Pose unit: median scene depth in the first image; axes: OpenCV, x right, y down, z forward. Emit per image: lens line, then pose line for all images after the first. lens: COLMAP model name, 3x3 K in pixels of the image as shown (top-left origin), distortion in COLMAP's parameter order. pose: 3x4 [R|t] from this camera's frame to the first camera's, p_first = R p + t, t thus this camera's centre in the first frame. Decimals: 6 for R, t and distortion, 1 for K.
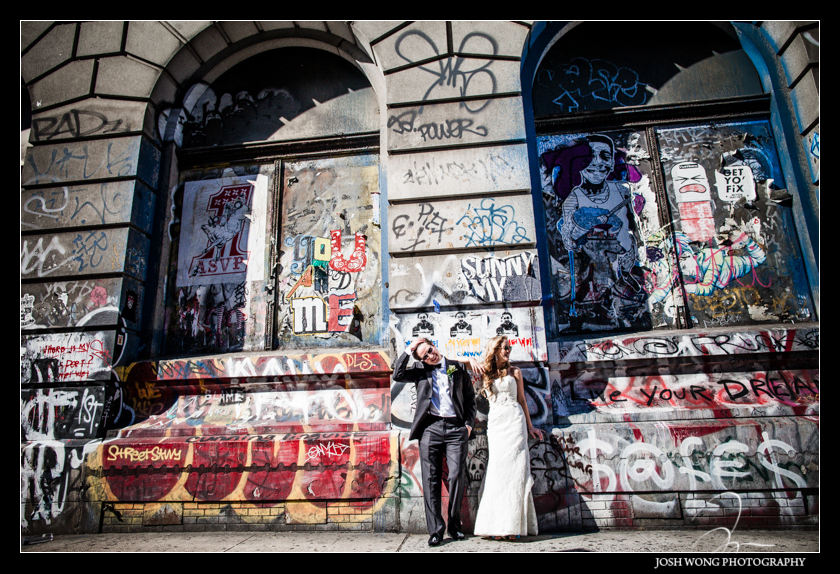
lens RADIAL K [[560.6, 0, 417.7], [0, 560.6, 273.8], [0, 0, 1]] dist [-0.052361, 0.056545]
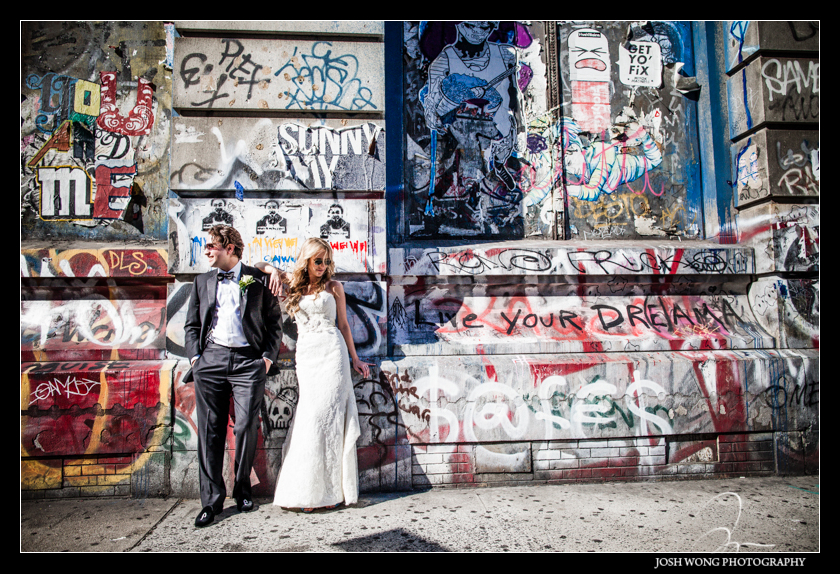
lens RADIAL K [[567.4, 0, 427.9], [0, 567.4, 277.5], [0, 0, 1]] dist [-0.057167, 0.055471]
pose [[0.974114, 0.035399, 0.223269, 0.106587], [-0.077349, 0.980242, 0.182051, 0.017257], [-0.212414, -0.194608, 0.957605, 0.235558]]
